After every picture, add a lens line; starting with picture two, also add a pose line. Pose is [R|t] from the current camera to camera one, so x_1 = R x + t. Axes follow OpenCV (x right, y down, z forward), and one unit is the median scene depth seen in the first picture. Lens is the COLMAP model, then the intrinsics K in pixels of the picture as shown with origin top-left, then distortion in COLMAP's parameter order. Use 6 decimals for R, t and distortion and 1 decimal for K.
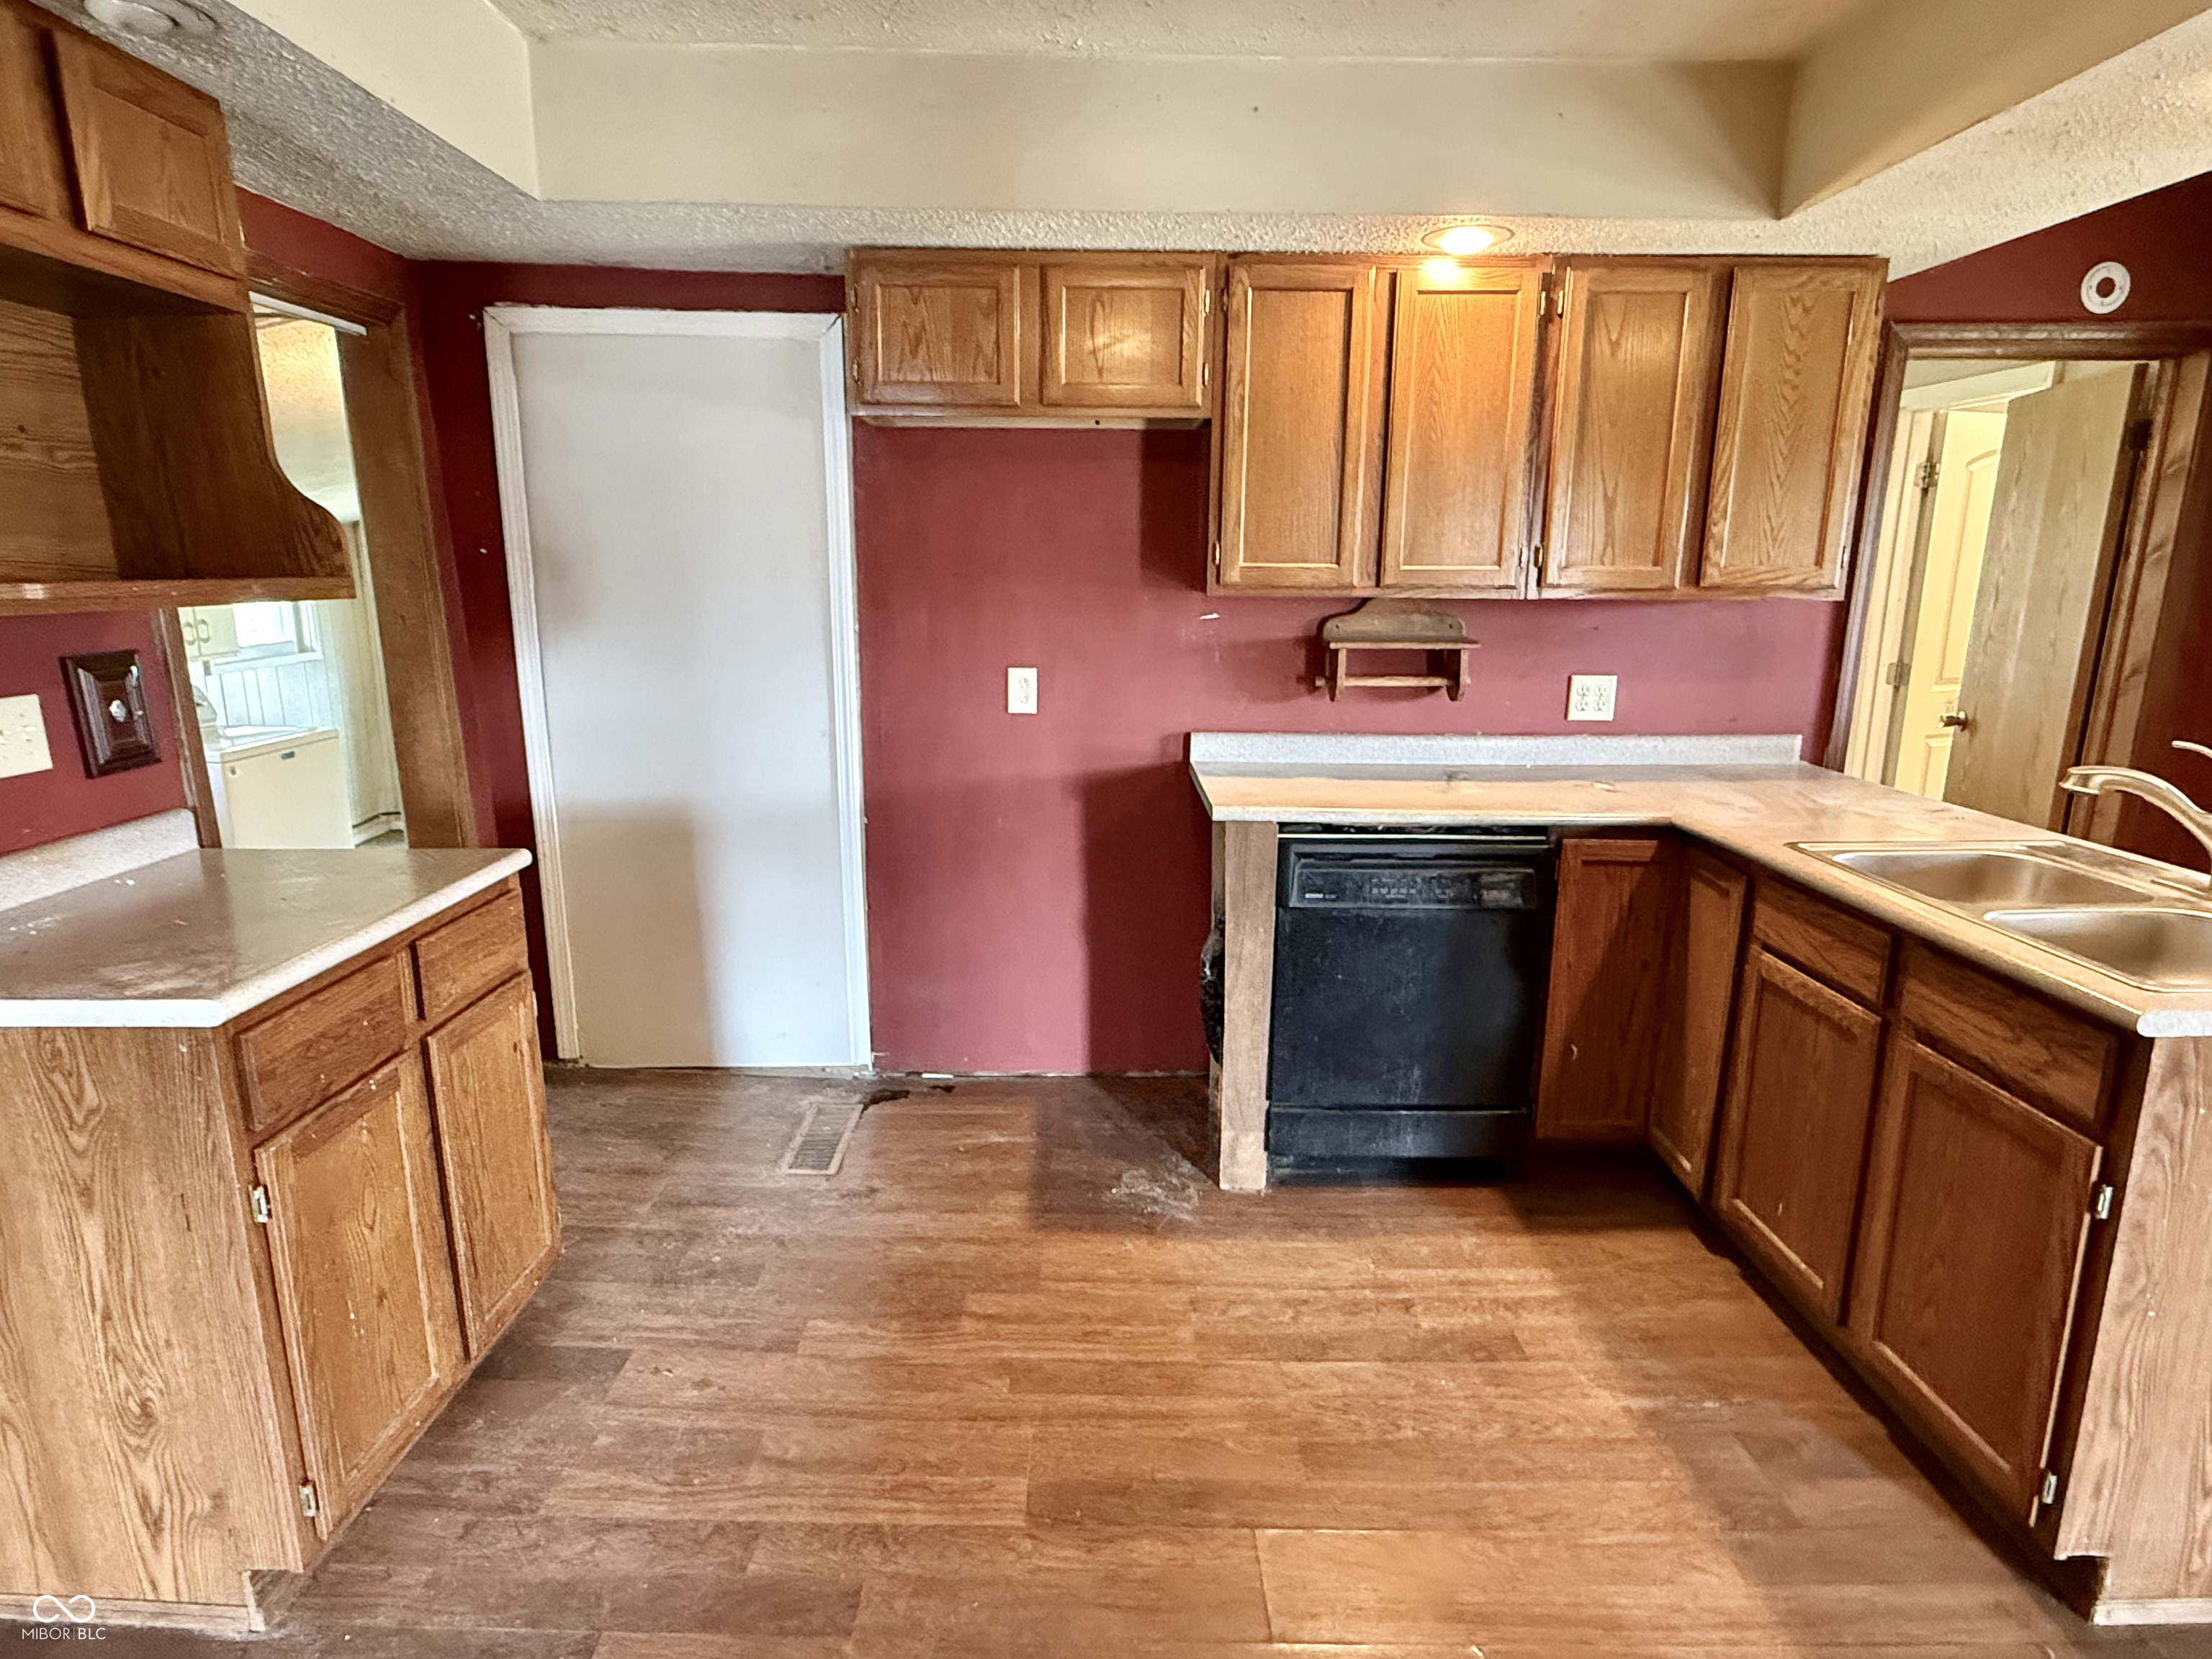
lens RADIAL K [[1210.4, 0, 1094.1], [0, 1210.4, 825.2], [0, 0, 1]] dist [0.004194, 0.001025]
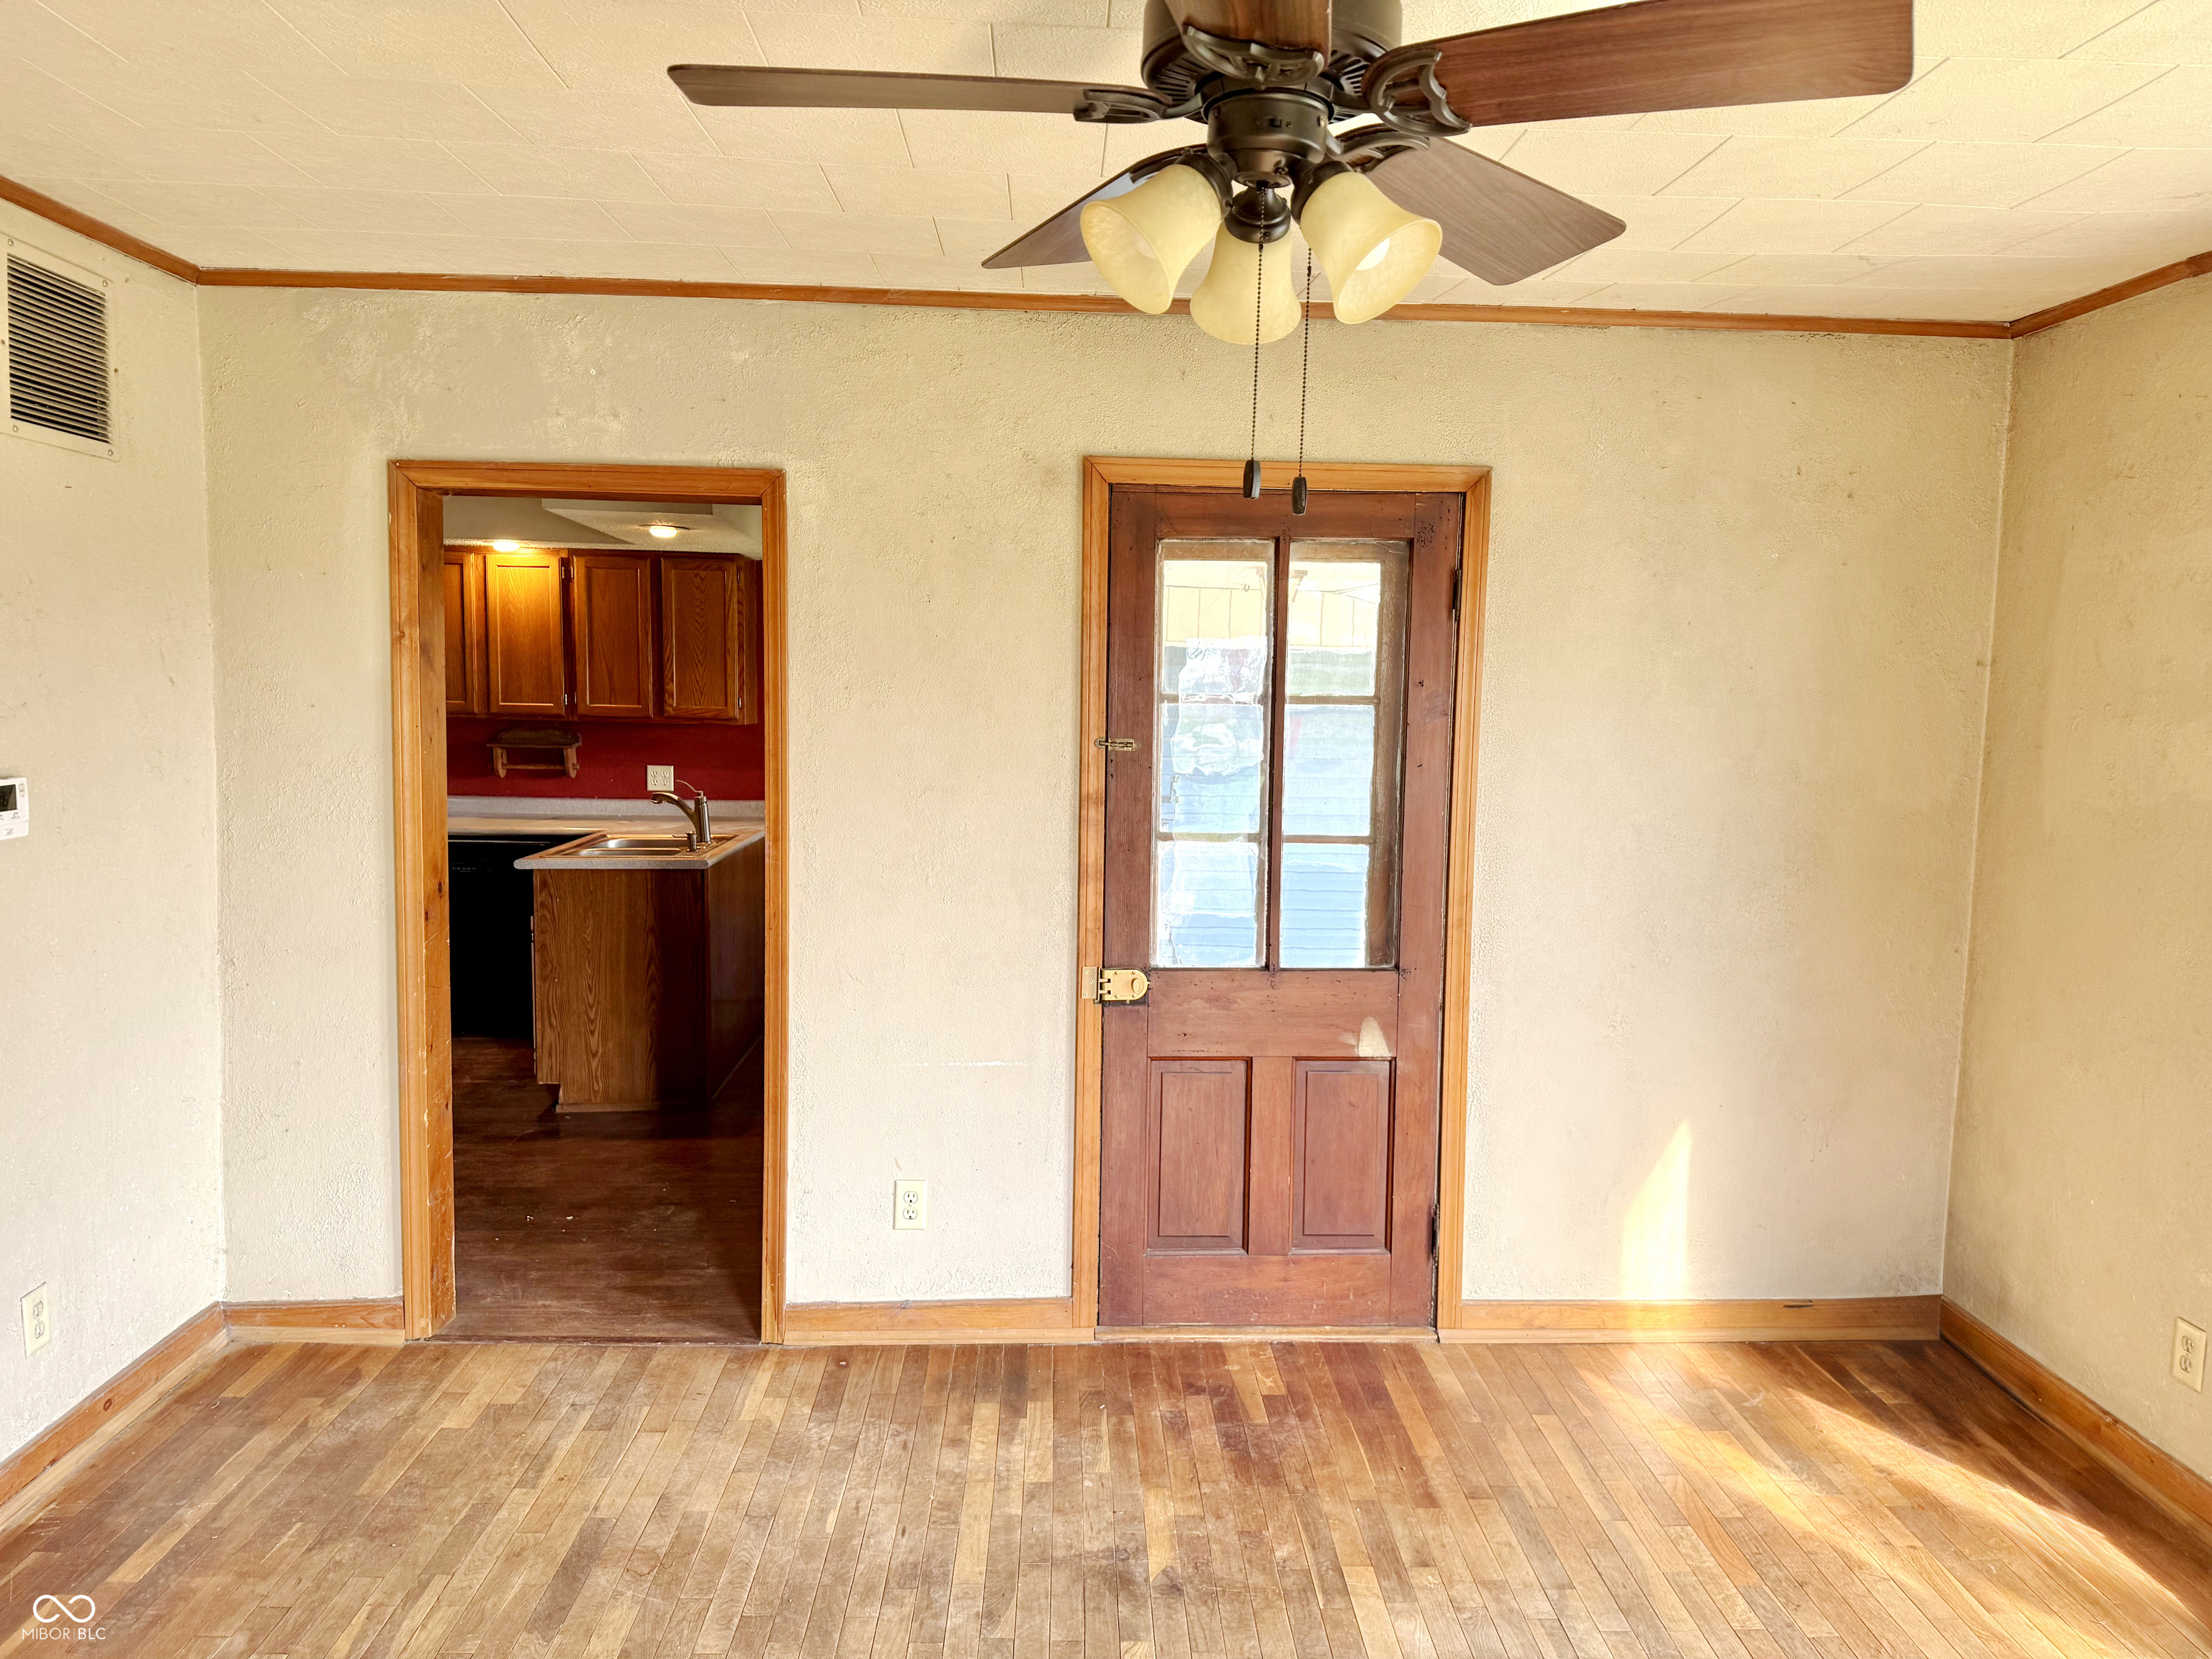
lens RADIAL K [[1569.7, 0, 1104.4], [0, 1569.7, 818.5], [0, 0, 1]] dist [0.079242, -0.096184]
pose [[0.999150, 0.009483, 0.040110, 1.147942], [-0.004163, 0.991414, -0.130693, 0.296422], [-0.041005, 0.130415, 0.990611, -1.530021]]
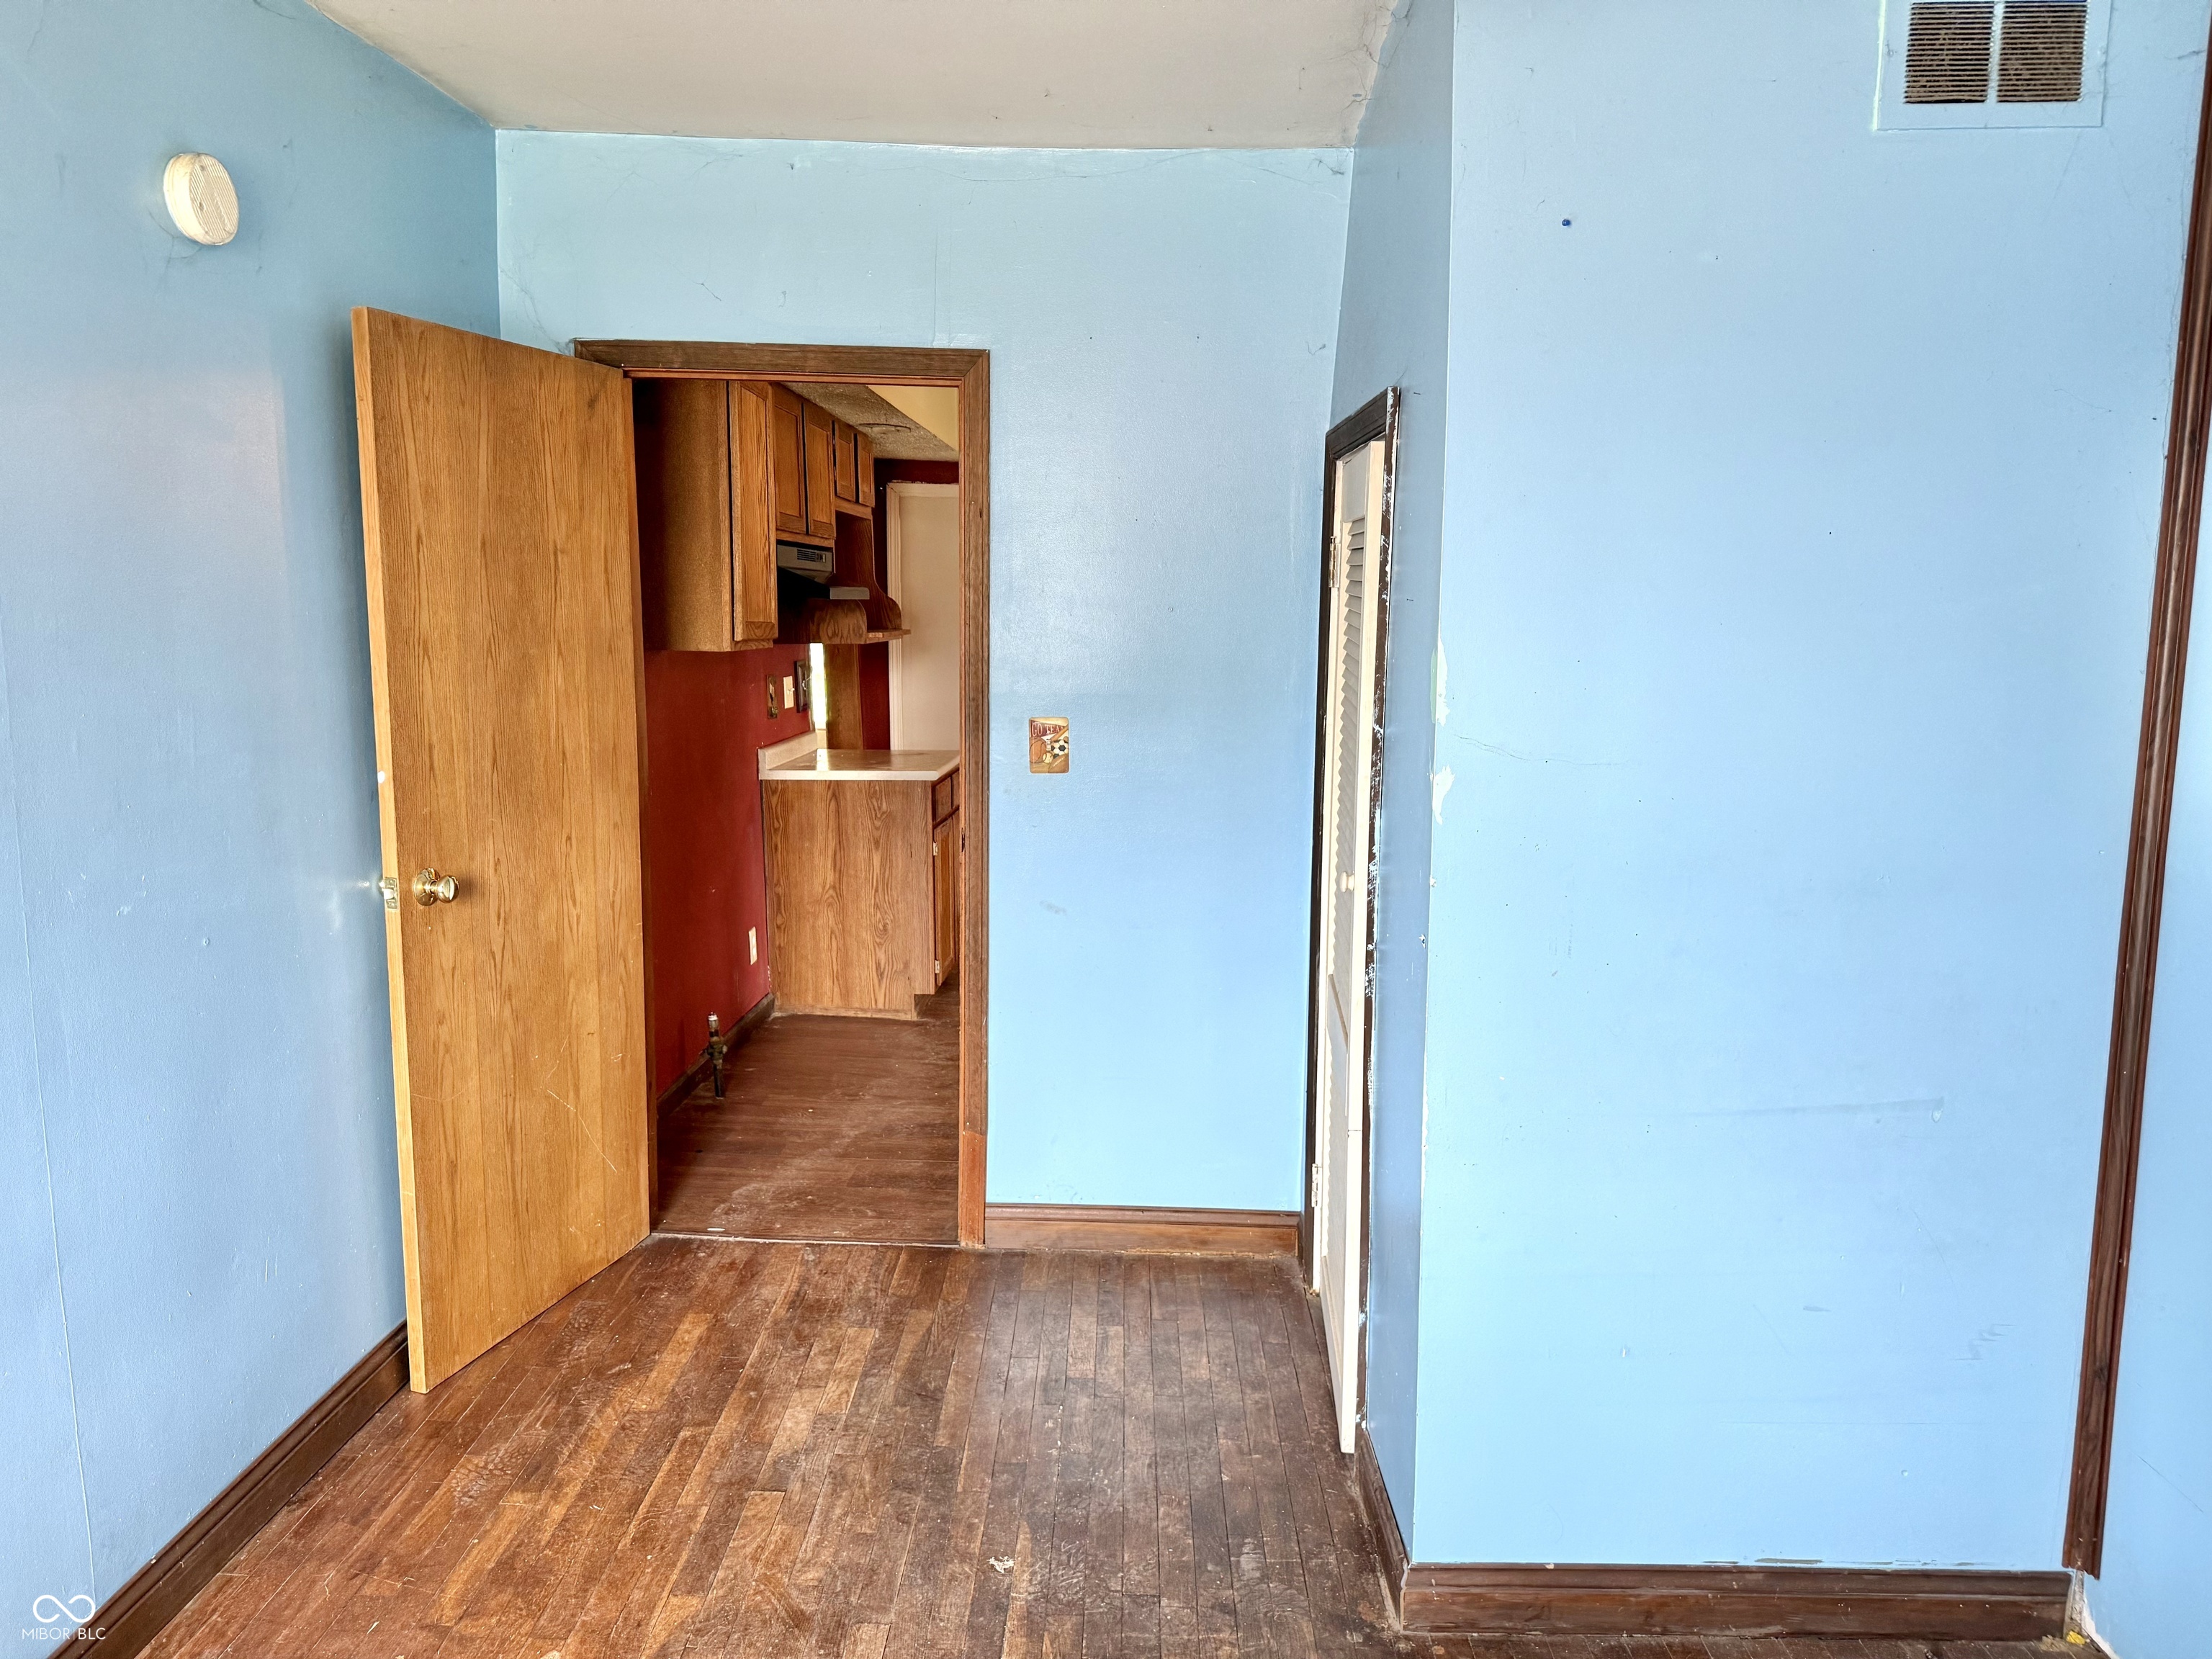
lens RADIAL K [[1569.7, 0, 1104.4], [0, 1569.7, 818.5], [0, 0, 1]] dist [0.079242, -0.096184]
pose [[0.999220, 0.004469, -0.039228, -0.085198], [-0.007219, 0.997503, -0.070259, 0.280564], [0.038816, 0.070488, 0.996757, -1.487627]]
